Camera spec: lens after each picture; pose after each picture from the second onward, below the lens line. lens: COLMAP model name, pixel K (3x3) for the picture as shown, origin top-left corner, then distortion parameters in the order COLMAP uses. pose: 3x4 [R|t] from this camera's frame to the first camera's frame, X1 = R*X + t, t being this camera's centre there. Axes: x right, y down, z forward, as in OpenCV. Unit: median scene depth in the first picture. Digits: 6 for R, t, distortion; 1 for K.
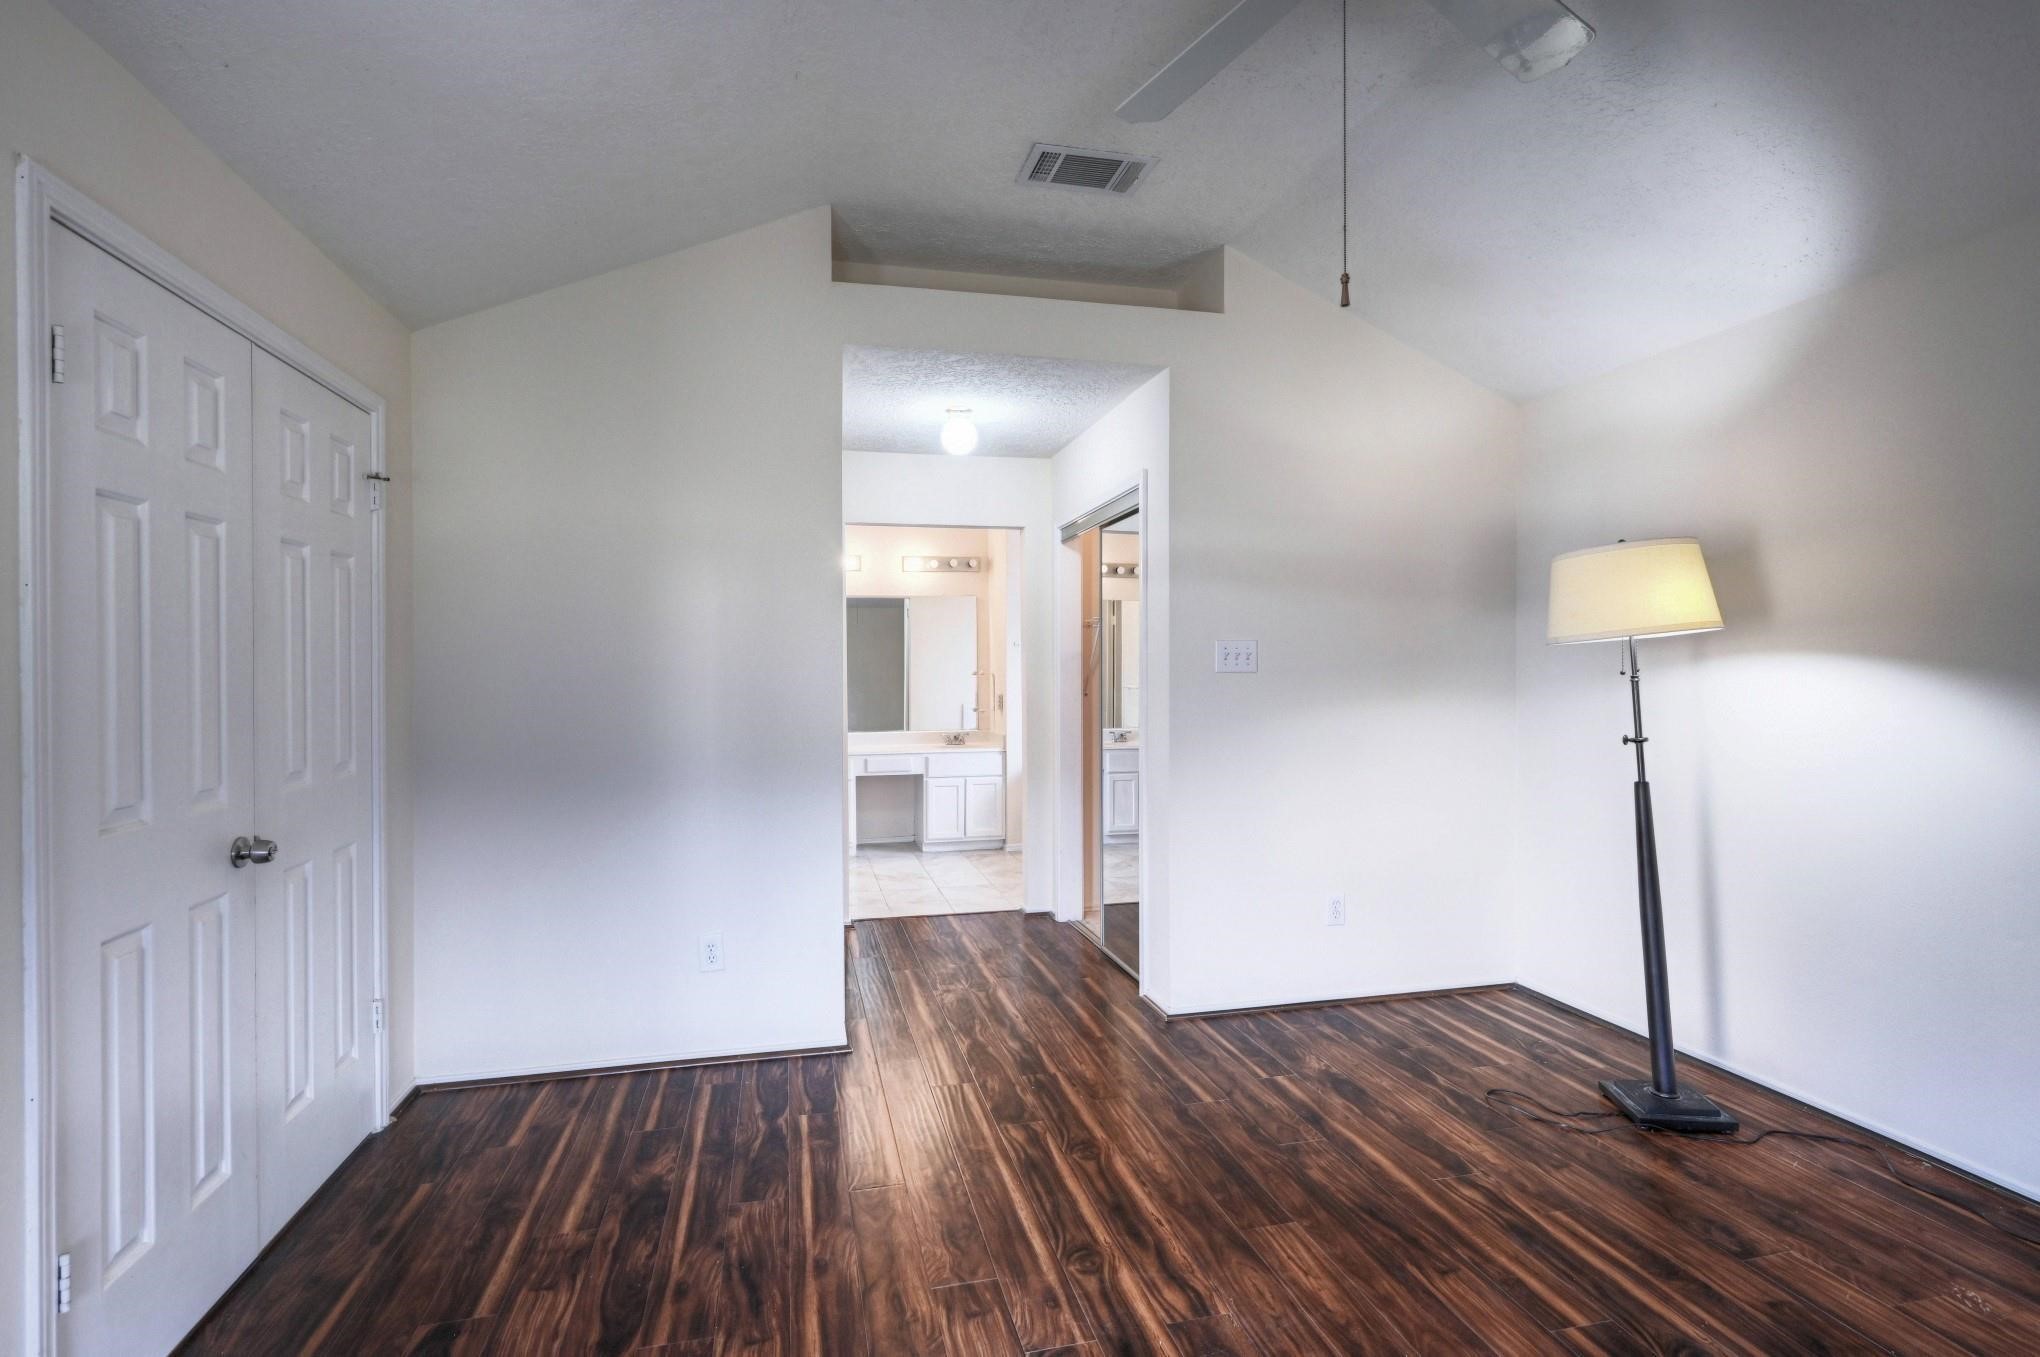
lens RADIAL K [[1006.2, 0, 1027.2], [0, 1006.2, 671.8], [0, 0, 1]] dist [-0.001490, -0.000587]
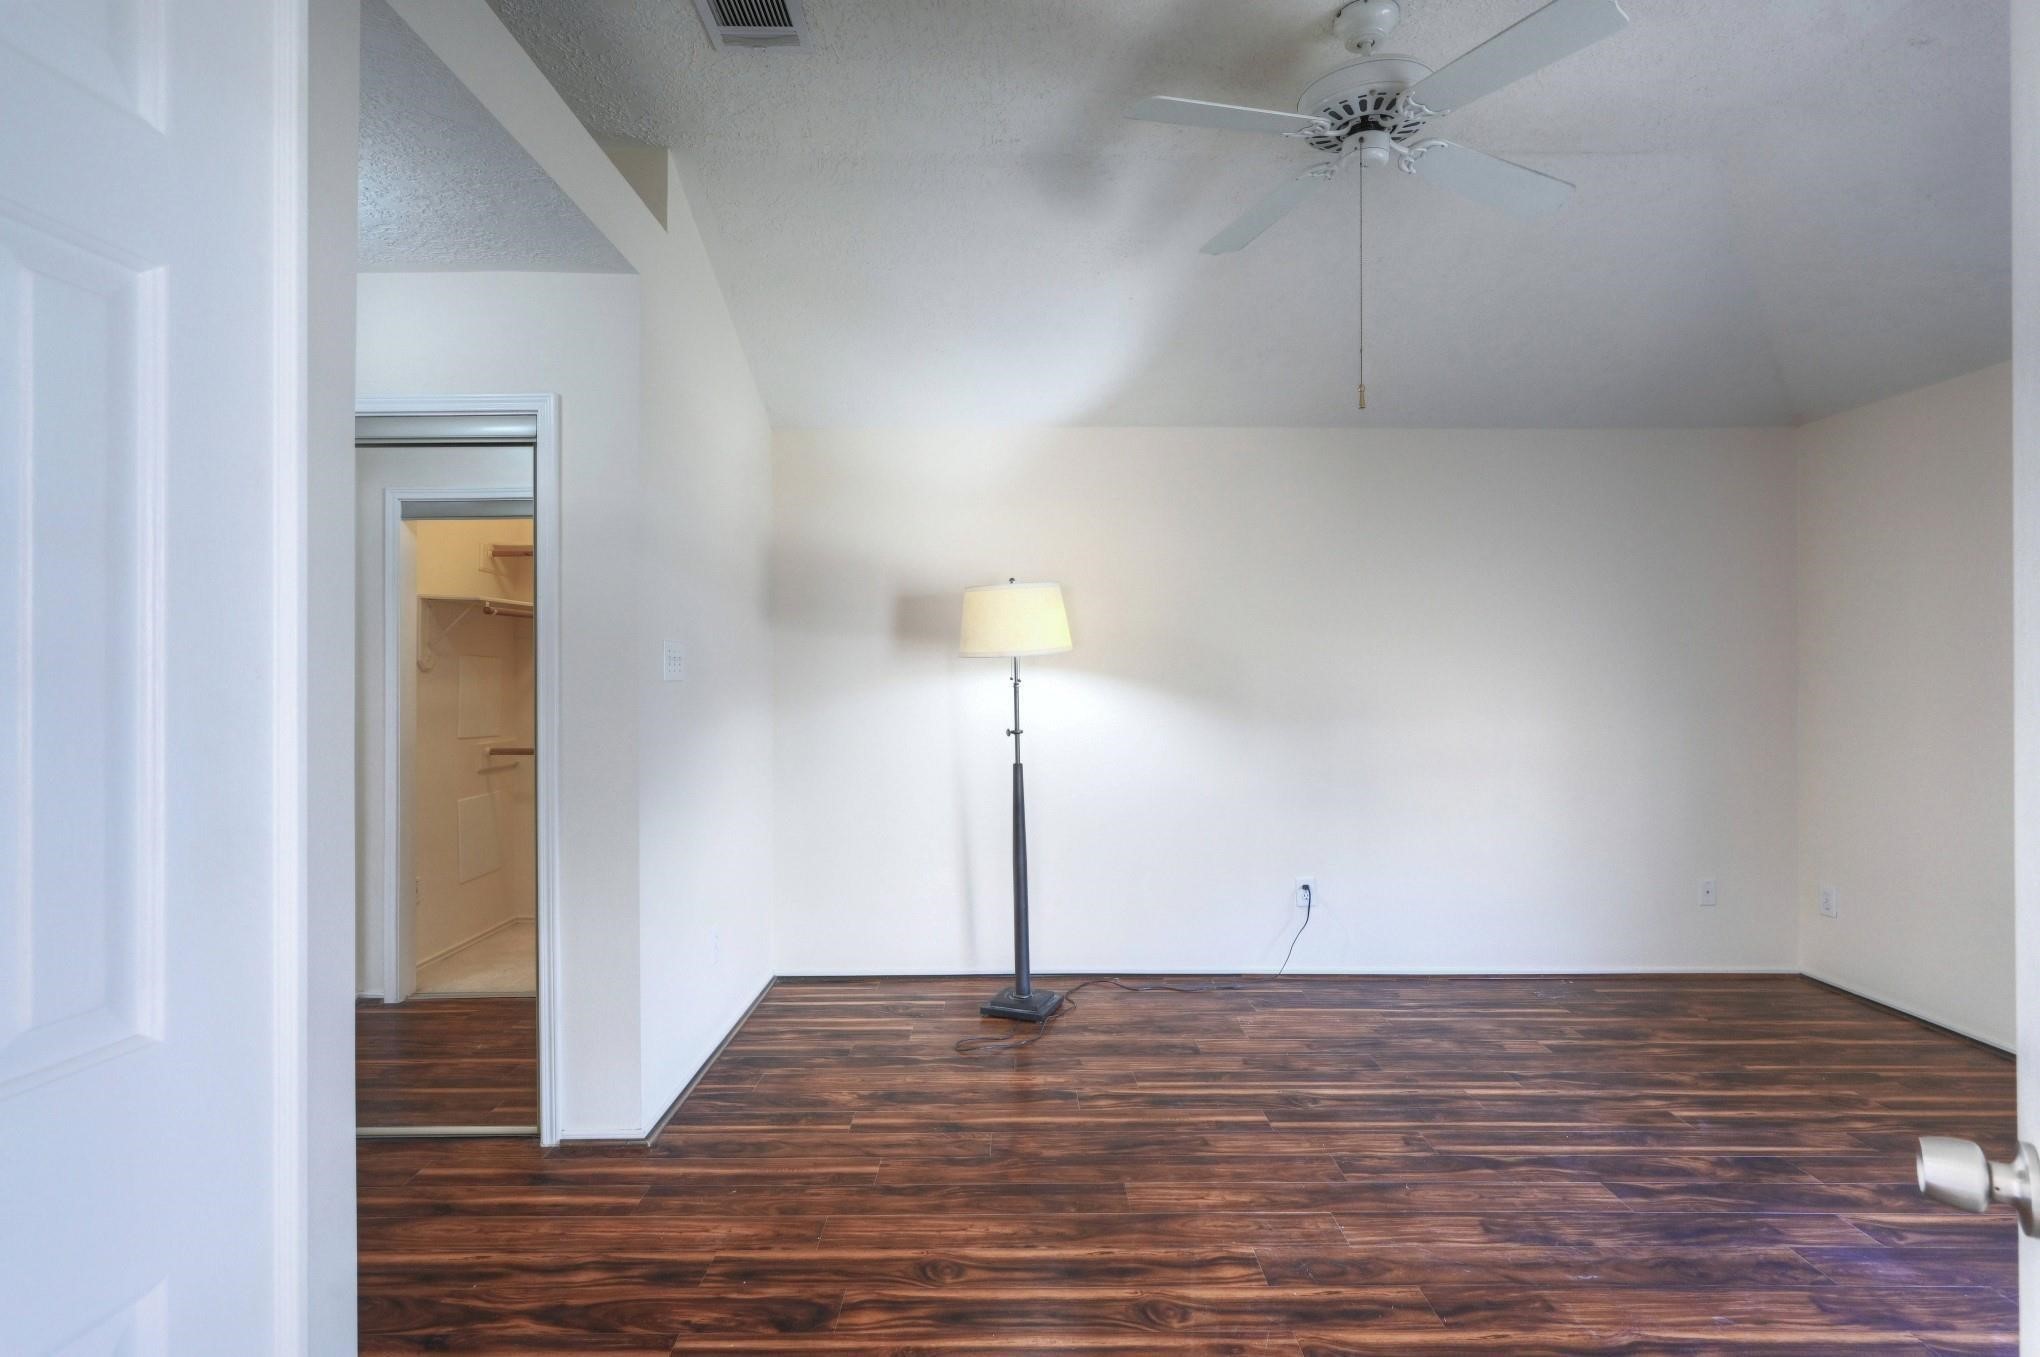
lens RADIAL K [[1006.2, 0, 1027.0], [0, 1006.2, 678.3], [0, 0, 1]] dist [-0.001490, -0.000587]
pose [[0.212090, 0.002832, 0.977246, -0.697411], [0.003436, 0.999987, -0.003644, 0.002778], [-0.977244, 0.004130, 0.212078, 0.736179]]
